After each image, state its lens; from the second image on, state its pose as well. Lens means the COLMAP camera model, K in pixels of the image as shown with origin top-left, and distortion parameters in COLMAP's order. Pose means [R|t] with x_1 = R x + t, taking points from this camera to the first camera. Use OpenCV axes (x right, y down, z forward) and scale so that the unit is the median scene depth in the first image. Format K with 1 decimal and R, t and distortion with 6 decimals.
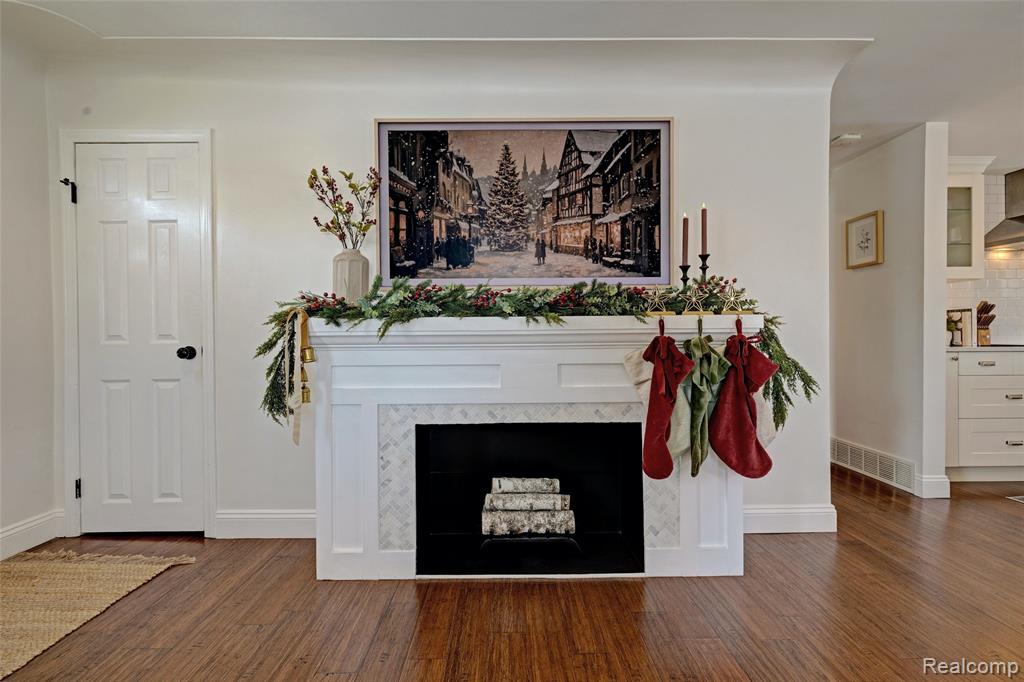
lens RADIAL K [[437.0, 0, 508.7], [0, 437.0, 340.0], [0, 0, 1]] dist [-0.000929, -0.000809]
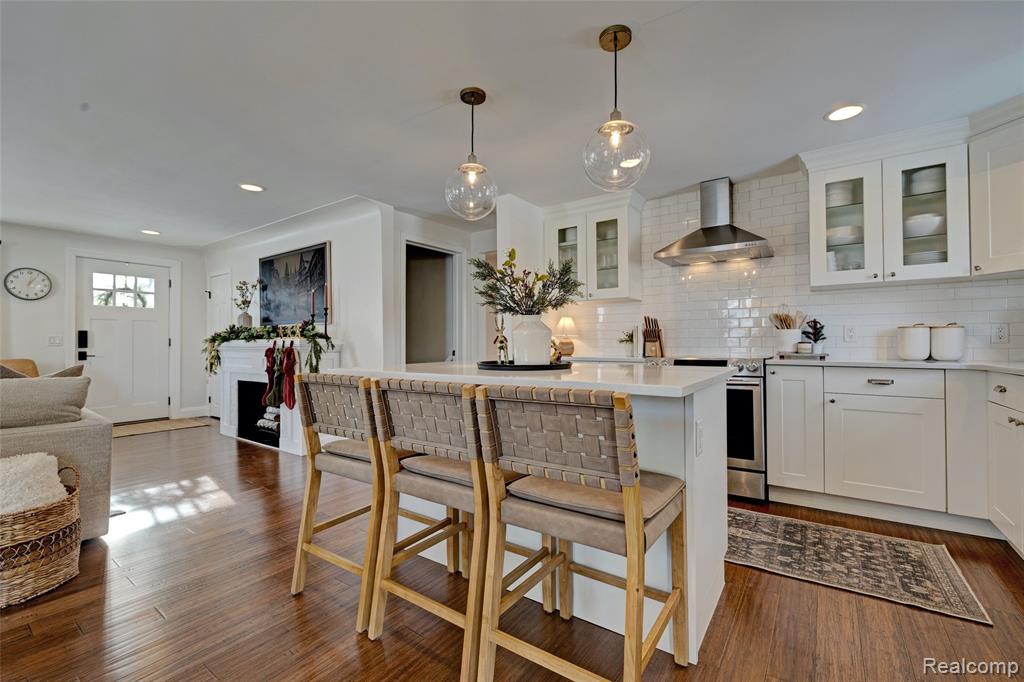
lens RADIAL K [[437.0, 0, 508.7], [0, 437.0, 340.0], [0, 0, 1]] dist [-0.000929, -0.000809]
pose [[0.808460, -0.001532, -0.588549, 2.213473], [-0.003504, 0.999966, -0.007415, -0.030090], [0.588541, 0.008057, 0.808427, -0.145467]]
